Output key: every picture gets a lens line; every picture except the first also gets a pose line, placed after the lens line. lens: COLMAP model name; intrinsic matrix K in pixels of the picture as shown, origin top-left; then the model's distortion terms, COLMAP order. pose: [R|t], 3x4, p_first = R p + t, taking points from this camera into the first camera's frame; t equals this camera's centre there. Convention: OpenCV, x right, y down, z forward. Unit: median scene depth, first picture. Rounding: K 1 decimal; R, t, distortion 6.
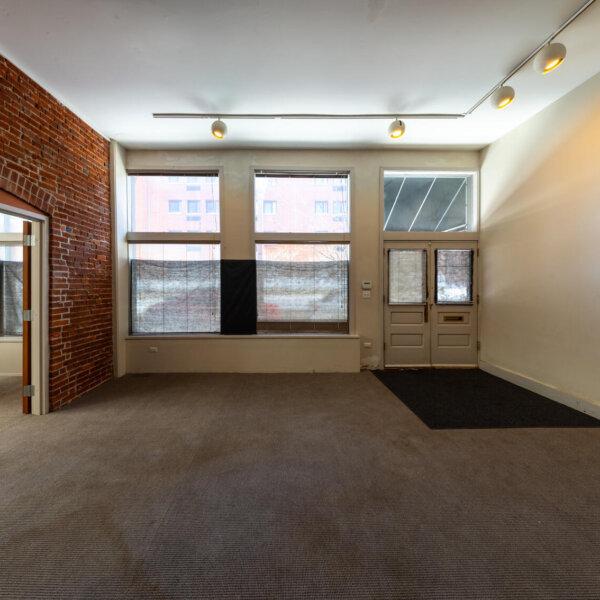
lens RADIAL K [[270.0, 0, 299.0], [0, 270.0, 278.1], [0, 0, 1]] dist [0.019474, -0.014723]
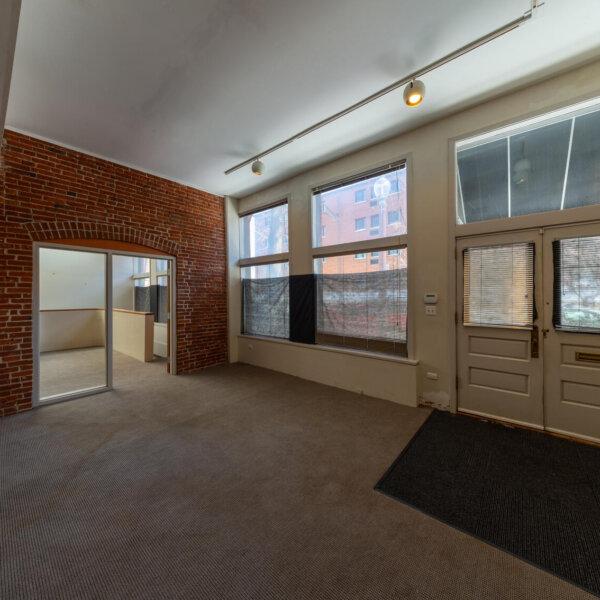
lens RADIAL K [[267.2, 0, 294.5], [0, 267.2, 290.9], [0, 0, 1]] dist [0.018672, -0.013734]
pose [[0.748575, -0.014557, -0.662890, 0.471995], [0.018852, 0.999822, -0.000667, -0.002456], [0.662782, -0.011997, 0.748717, 0.167917]]
